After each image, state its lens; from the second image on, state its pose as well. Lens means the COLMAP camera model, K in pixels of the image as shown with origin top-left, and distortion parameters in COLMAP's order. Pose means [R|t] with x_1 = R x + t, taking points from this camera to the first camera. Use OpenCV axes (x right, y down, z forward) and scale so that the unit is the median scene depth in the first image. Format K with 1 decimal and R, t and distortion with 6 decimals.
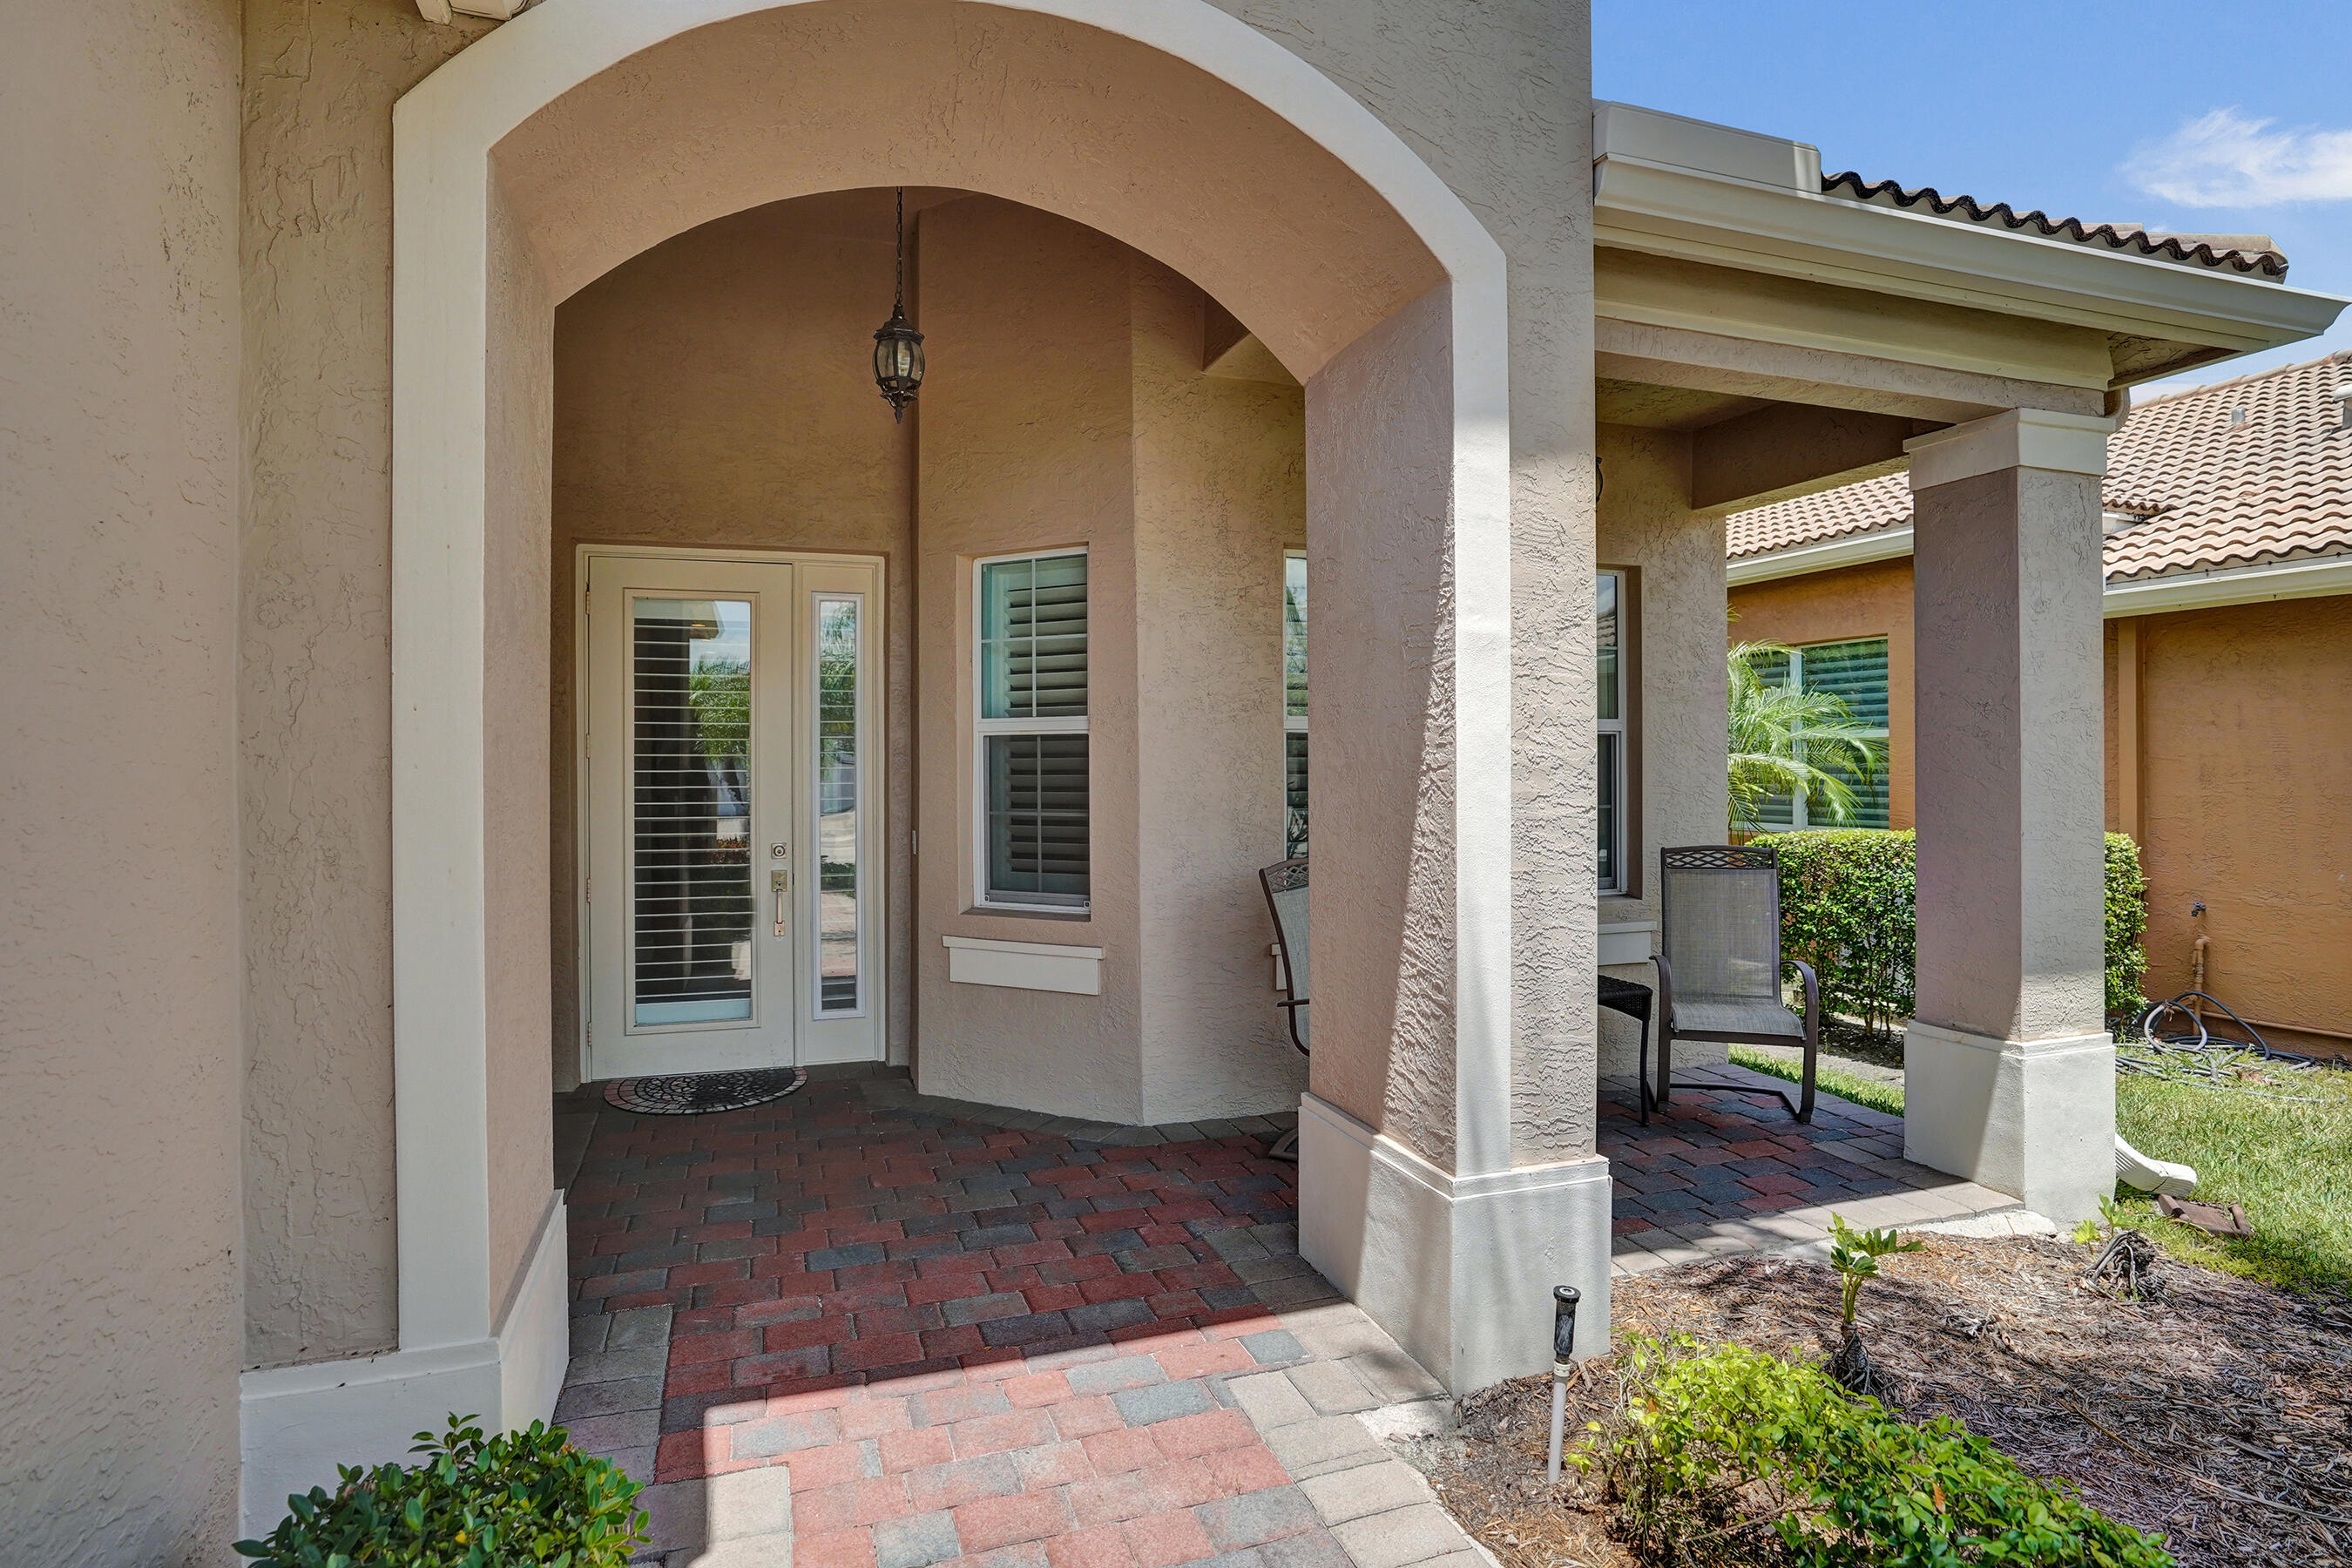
lens RADIAL K [[1240.6, 0, 1176.0], [0, 1240.6, 784.0], [0, 0, 1]] dist [-0.063496, -0.000168]
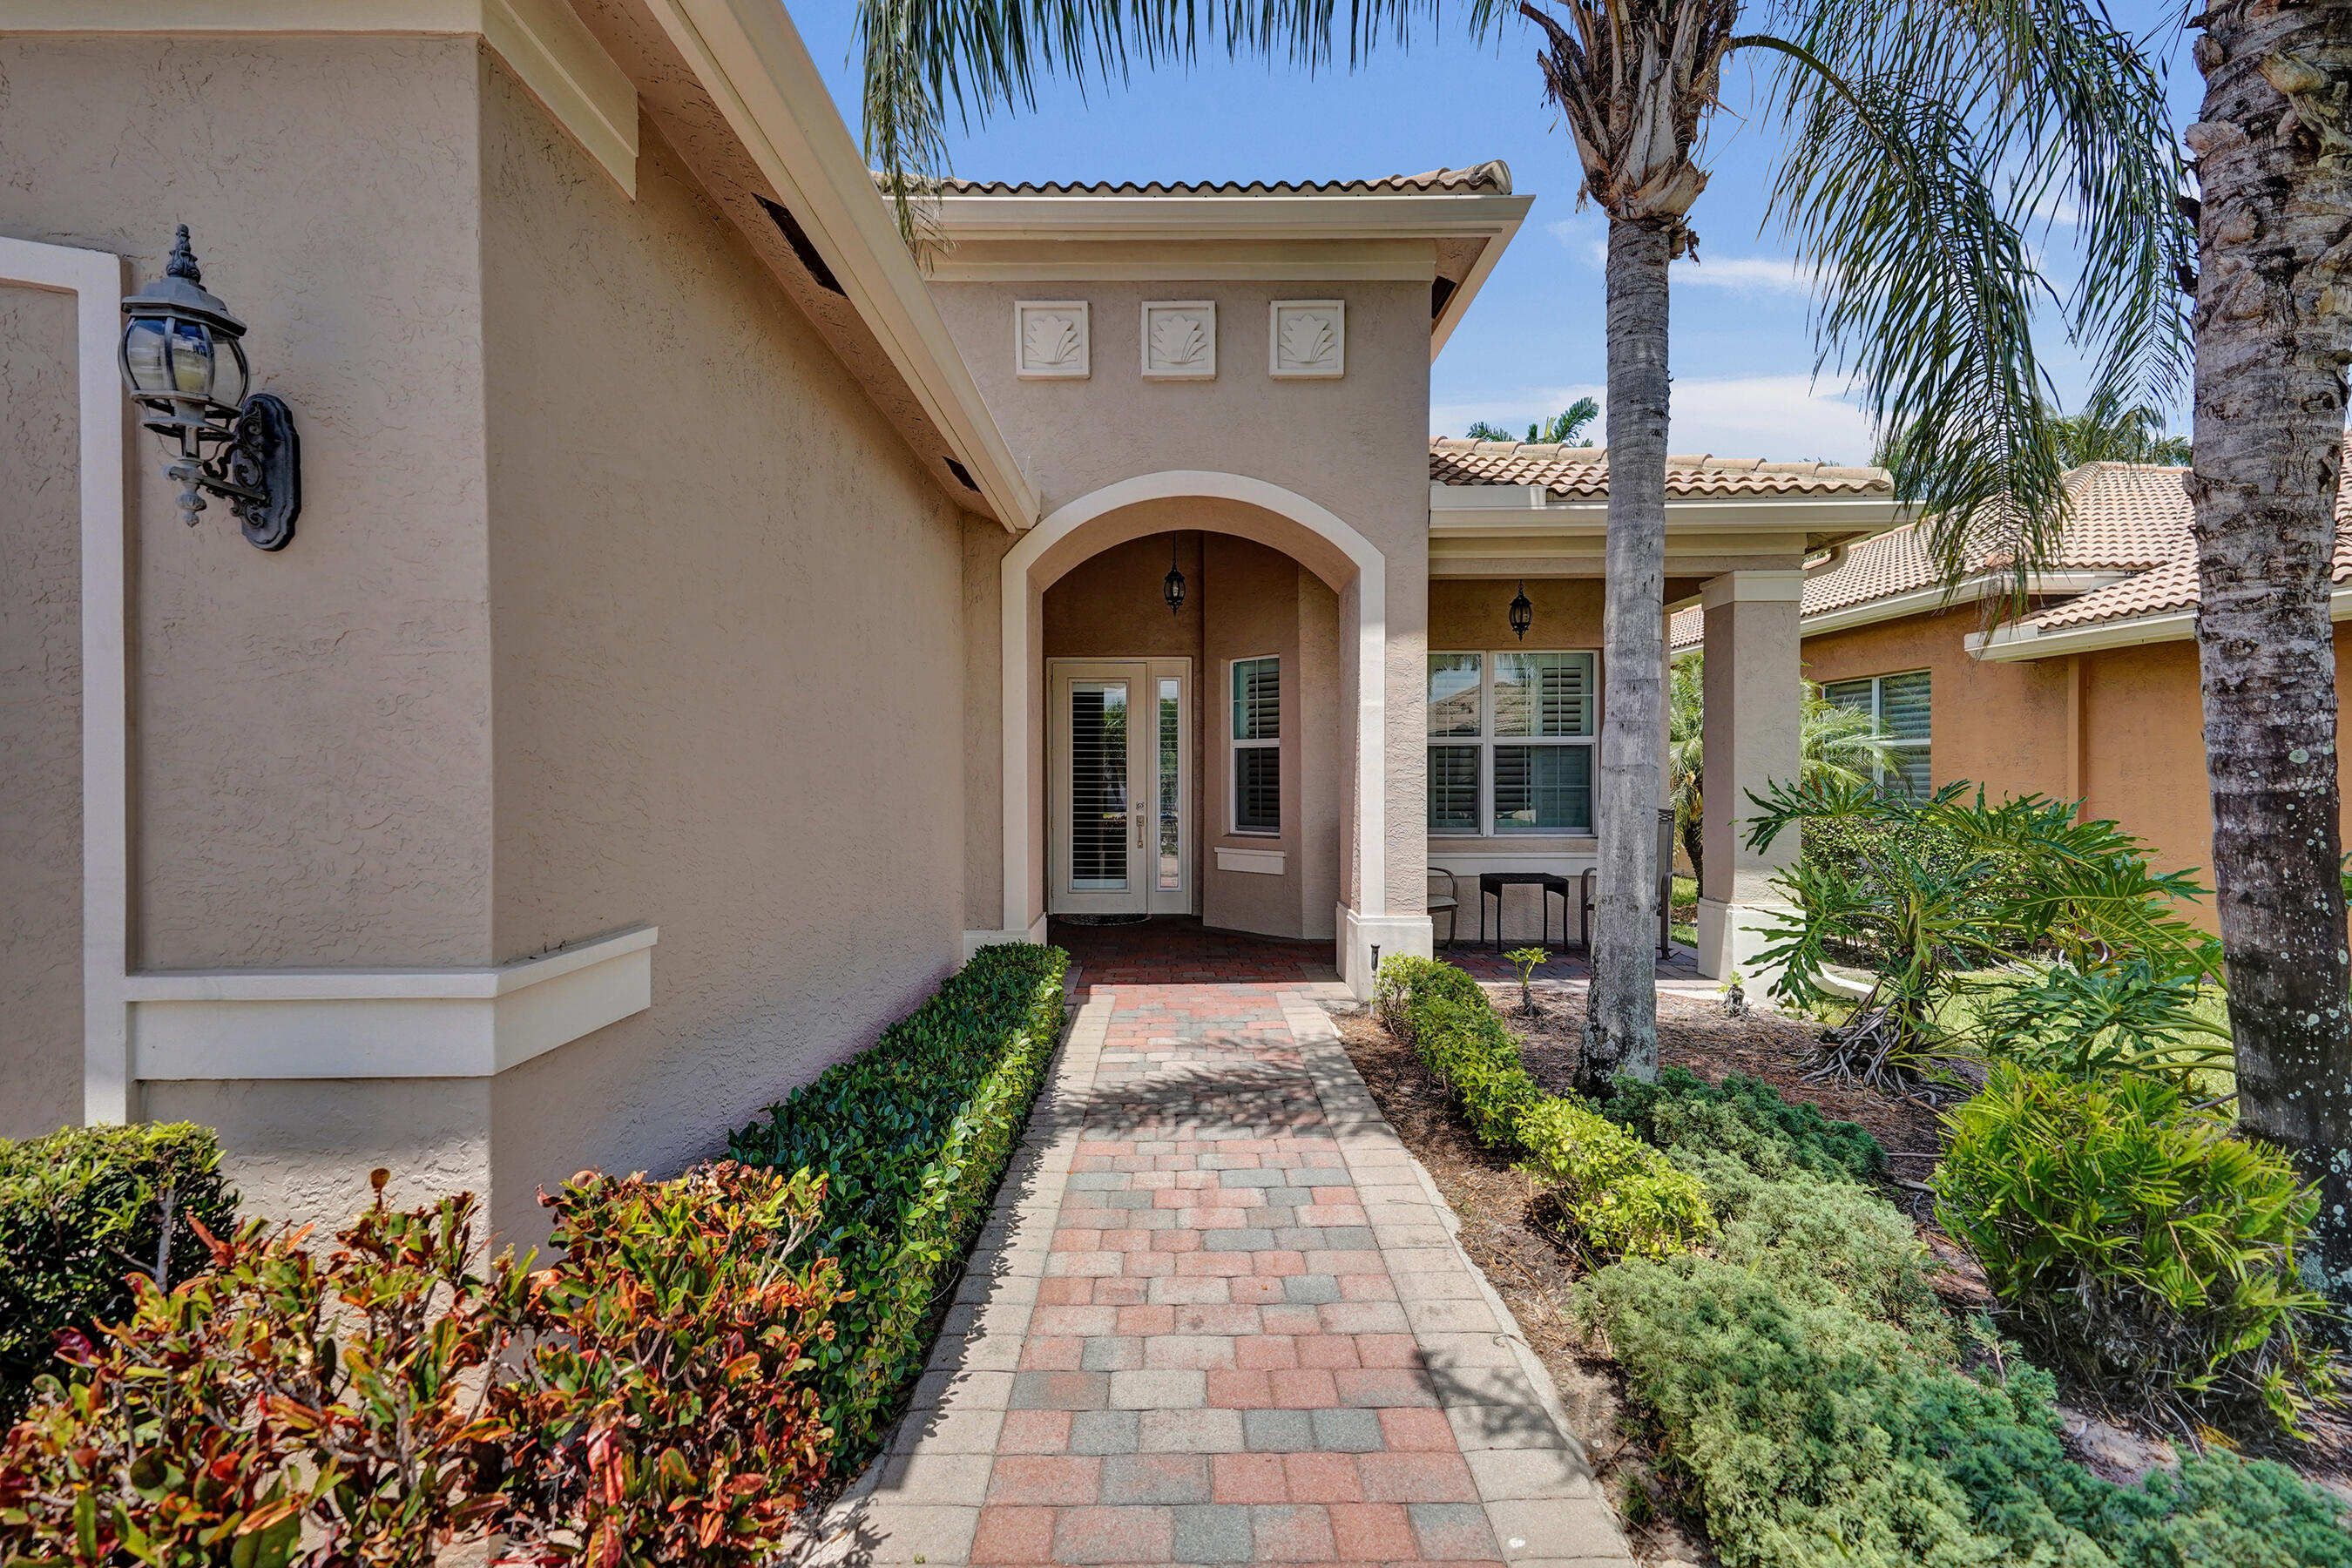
lens RADIAL K [[1117.7, 0, 1150.6], [0, 1117.7, 803.7], [0, 0, 1]] dist [-0.001304, 0.000072]
pose [[0.938581, 0.008292, -0.344959, 0.345374], [-0.005865, 0.999950, 0.008081, 0.037482], [0.345009, -0.005562, 0.938583, -0.757957]]
